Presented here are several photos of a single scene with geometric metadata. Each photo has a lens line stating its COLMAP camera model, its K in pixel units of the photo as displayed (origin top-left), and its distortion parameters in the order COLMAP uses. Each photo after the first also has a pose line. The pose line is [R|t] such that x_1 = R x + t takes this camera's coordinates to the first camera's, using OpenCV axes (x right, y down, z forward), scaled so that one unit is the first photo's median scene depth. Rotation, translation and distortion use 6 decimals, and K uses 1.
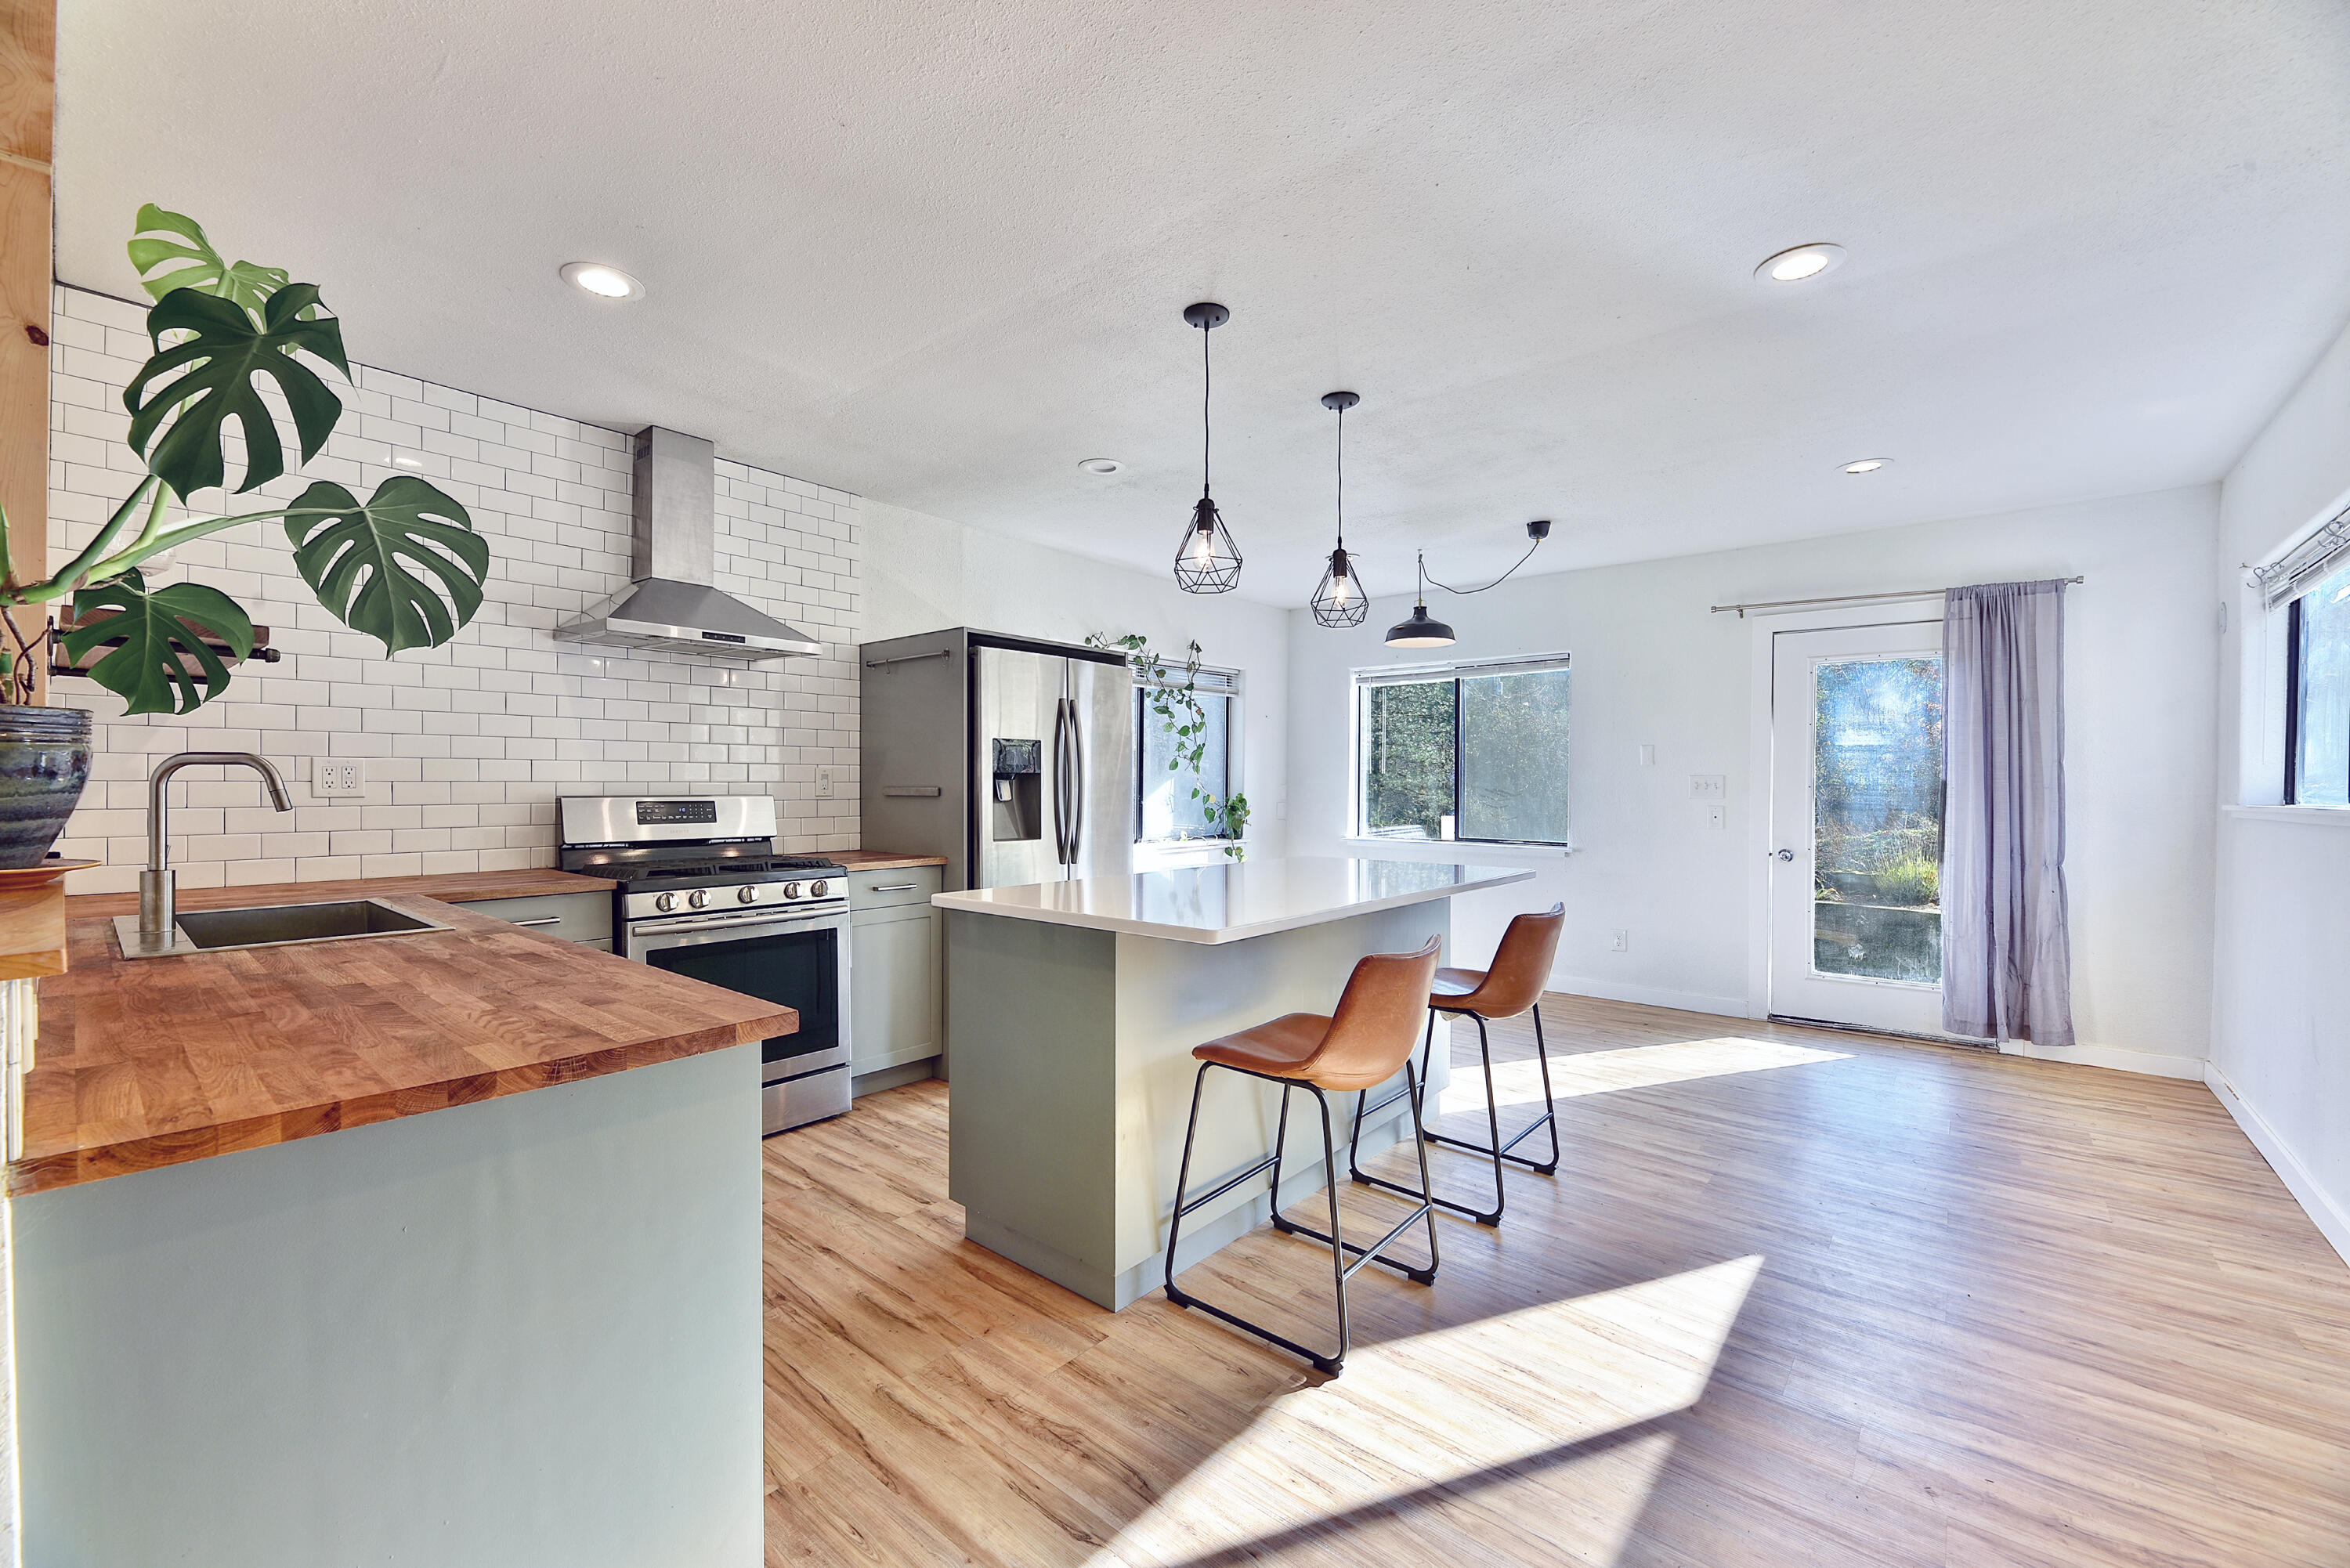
lens RADIAL K [[948.5, 0, 1175.3], [0, 948.5, 786.4], [0, 0, 1]] dist [-0.000408, -0.002957]
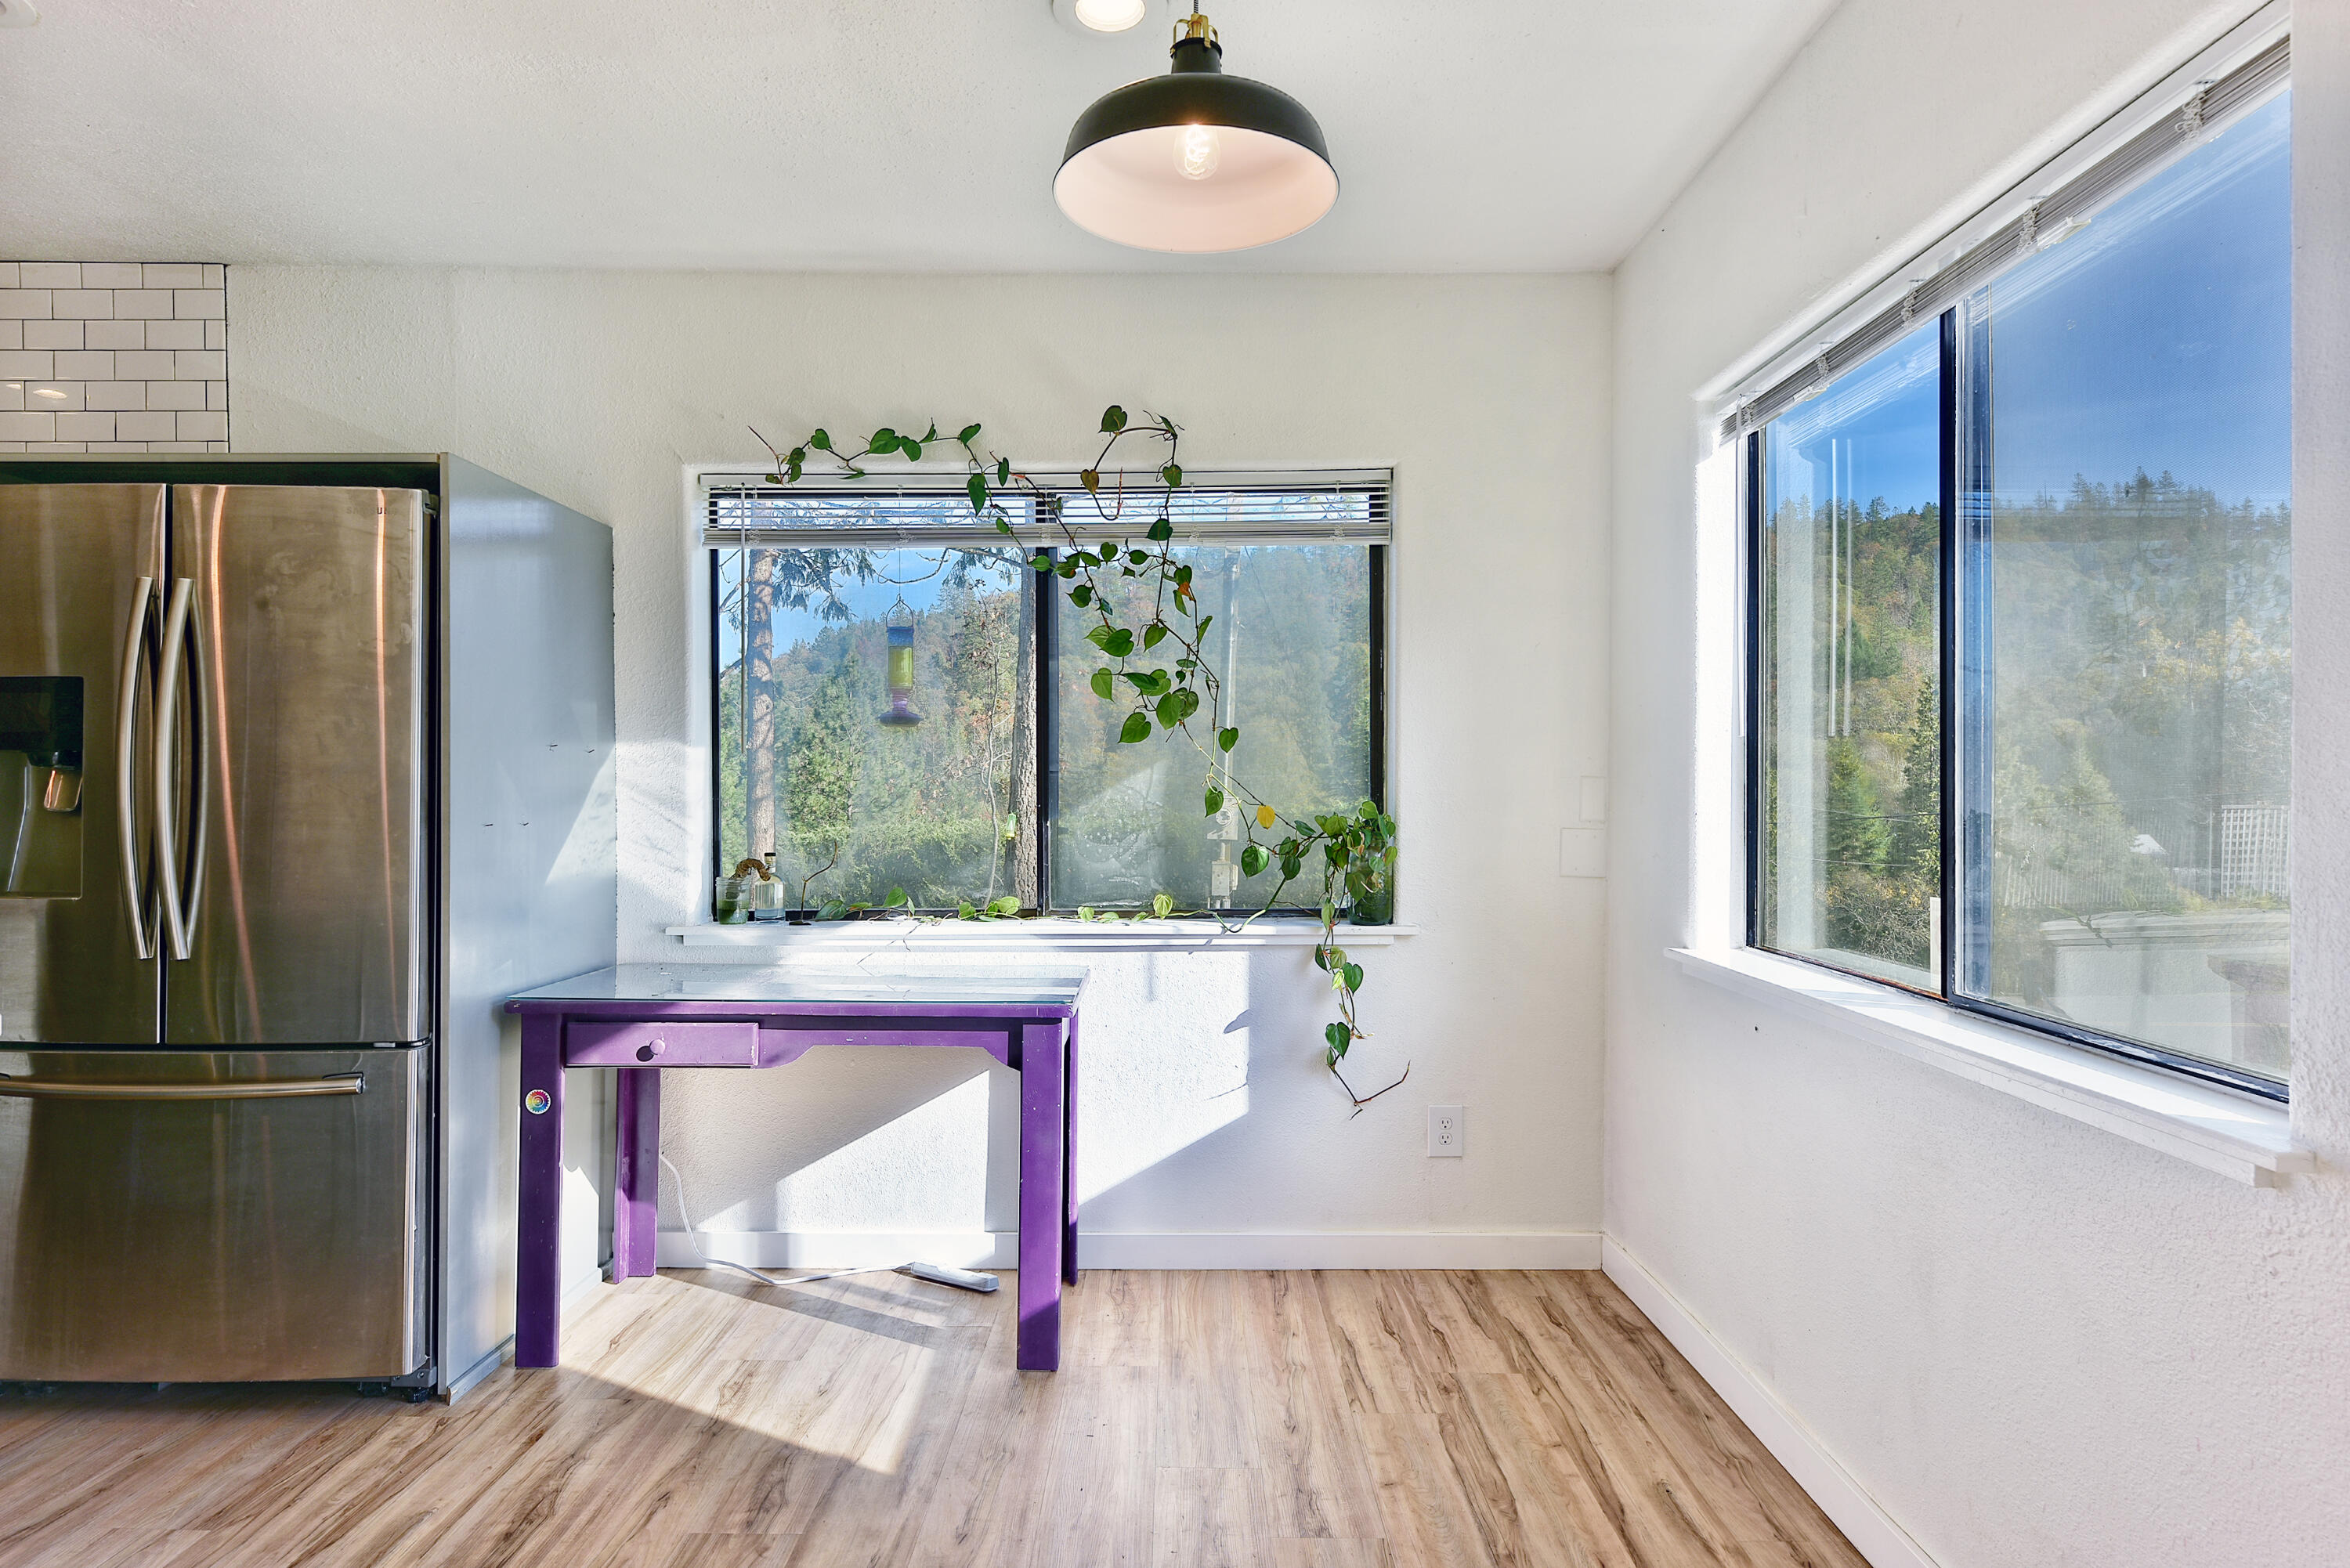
lens RADIAL K [[1304.1, 0, 1176.8], [0, 1304.1, 786.9], [0, 0, 1]] dist [0.012485, -0.003648]
pose [[0.641872, -0.002260, -0.766808, 0.696555], [-0.000350, 0.999995, -0.003241, 0.005422], [0.766812, 0.002349, 0.641868, 1.046008]]
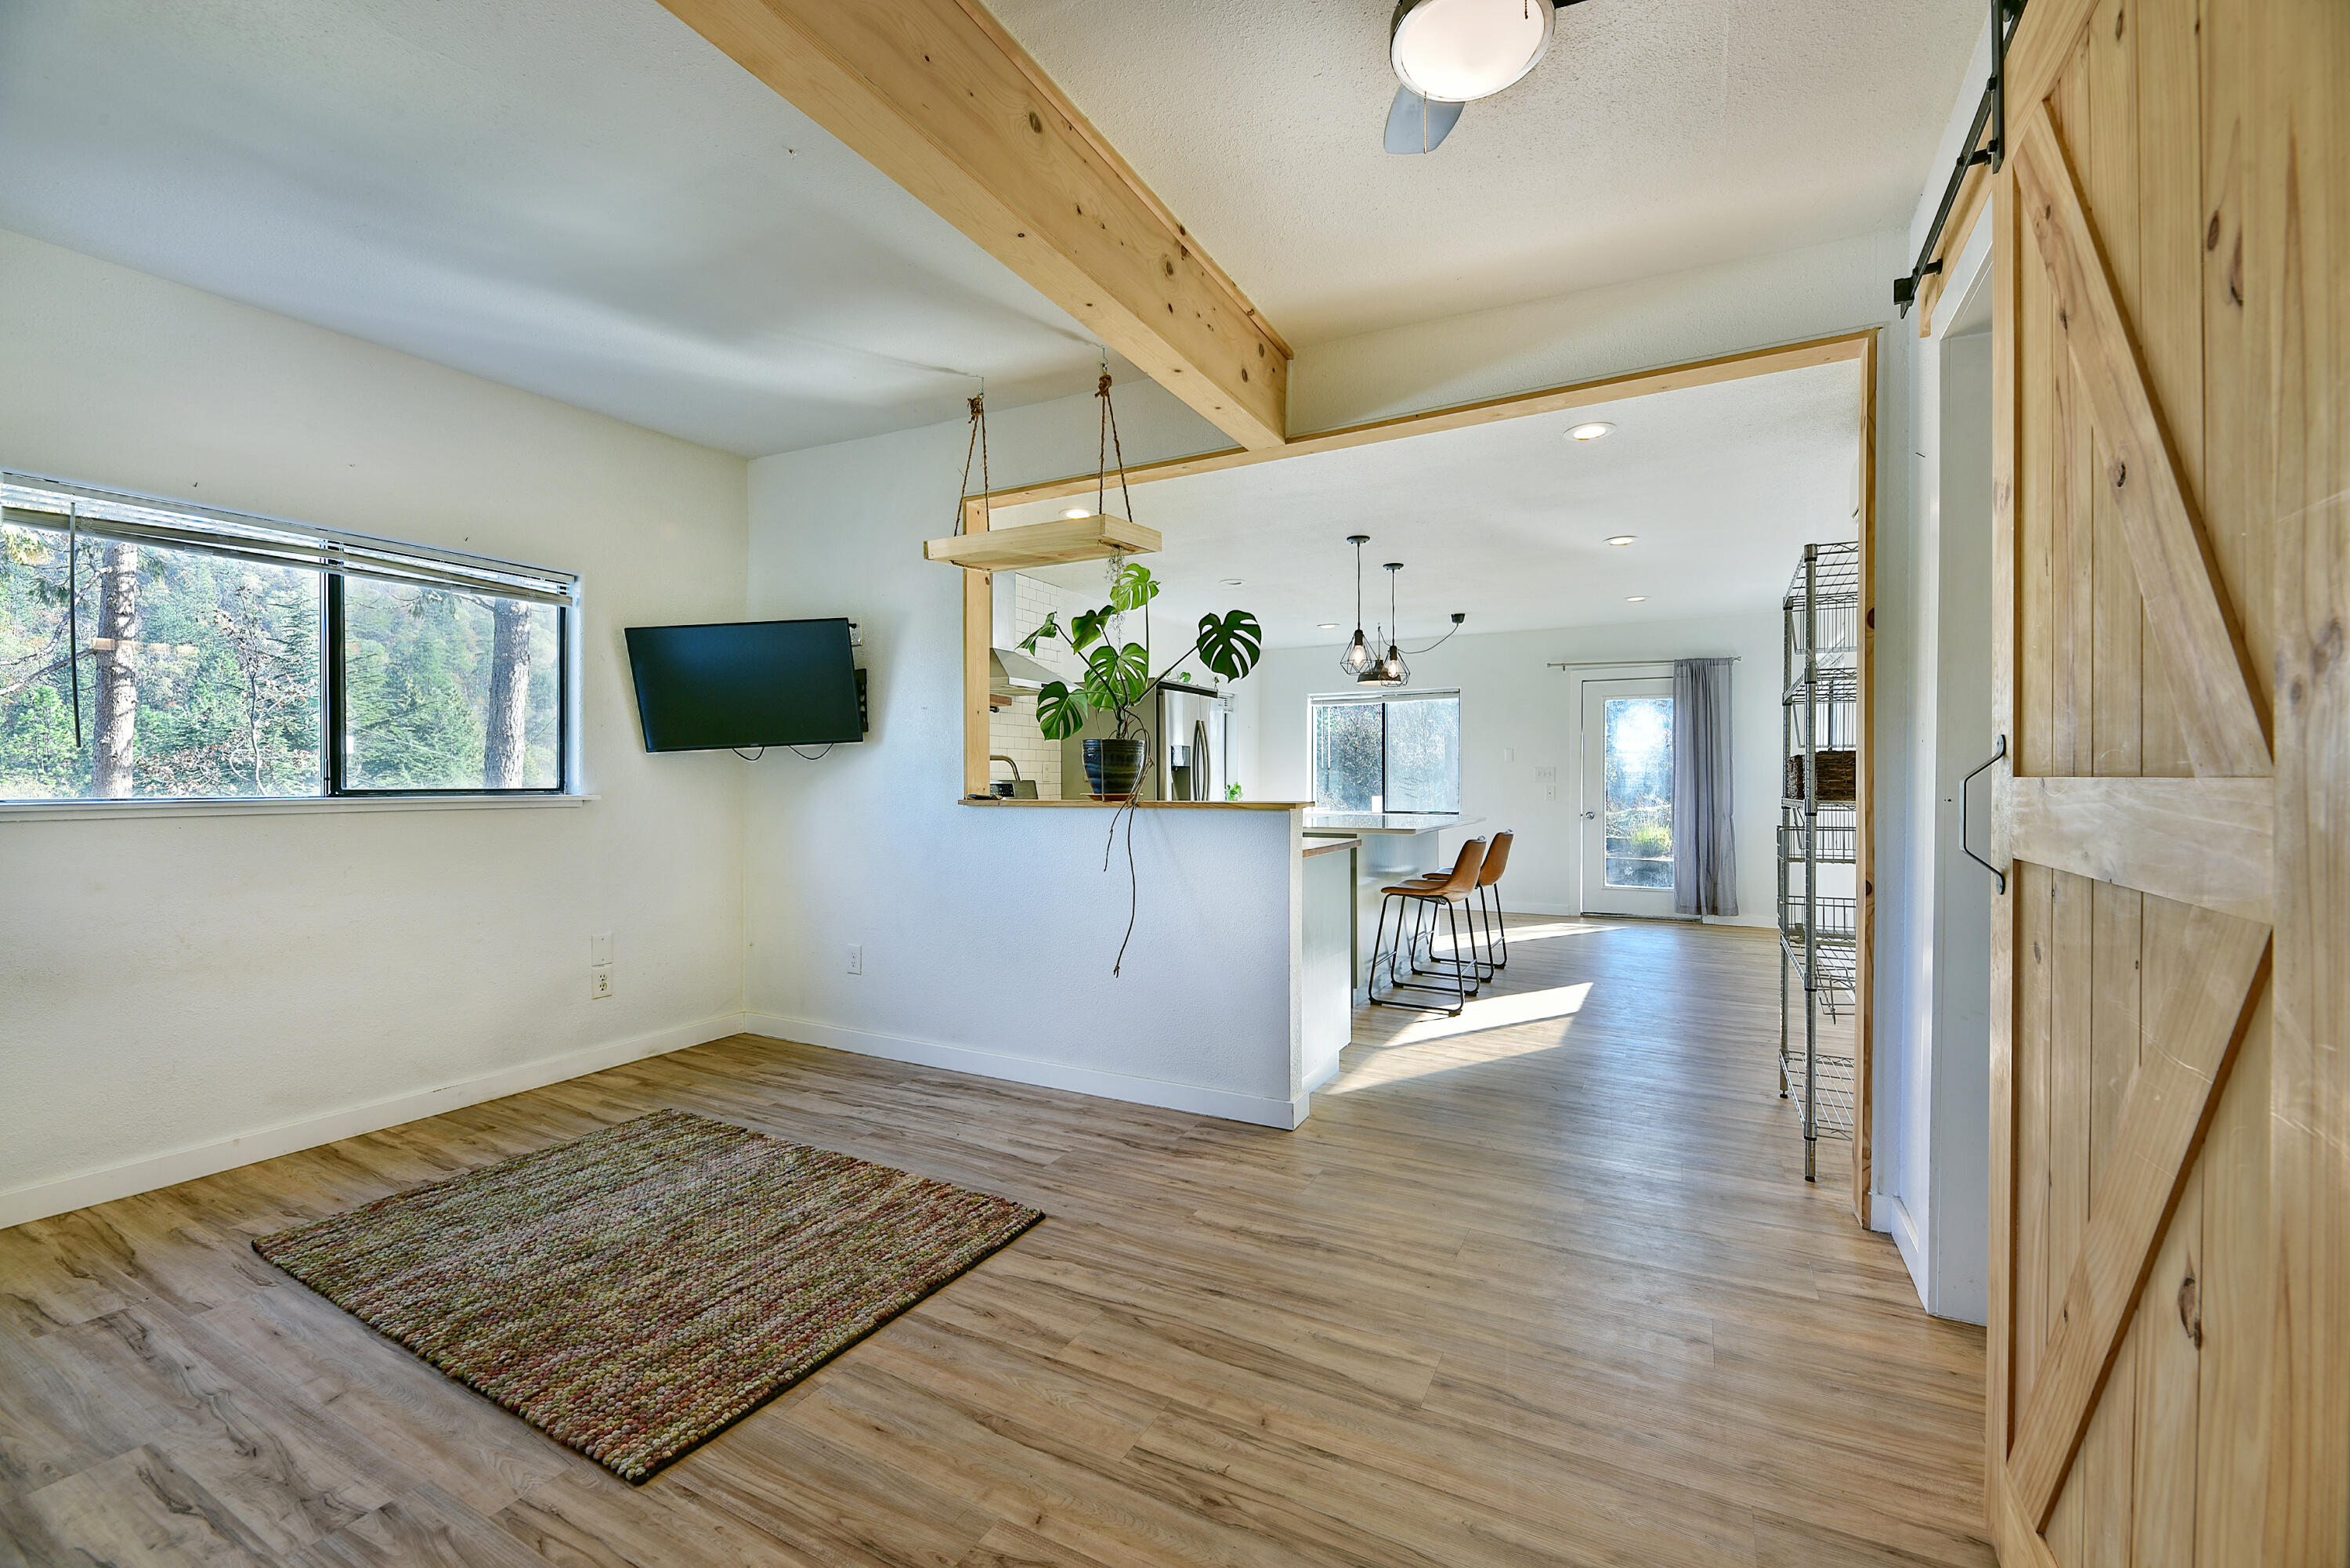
lens RADIAL K [[948.5, 0, 1173.3], [0, 948.5, 782.8], [0, 0, 1]] dist [-0.000408, -0.002957]
pose [[0.979676, -0.005869, 0.200498, -0.521958], [0.006209, 0.999980, -0.001069, 0.017166], [-0.200488, 0.002292, 0.979693, -0.621158]]
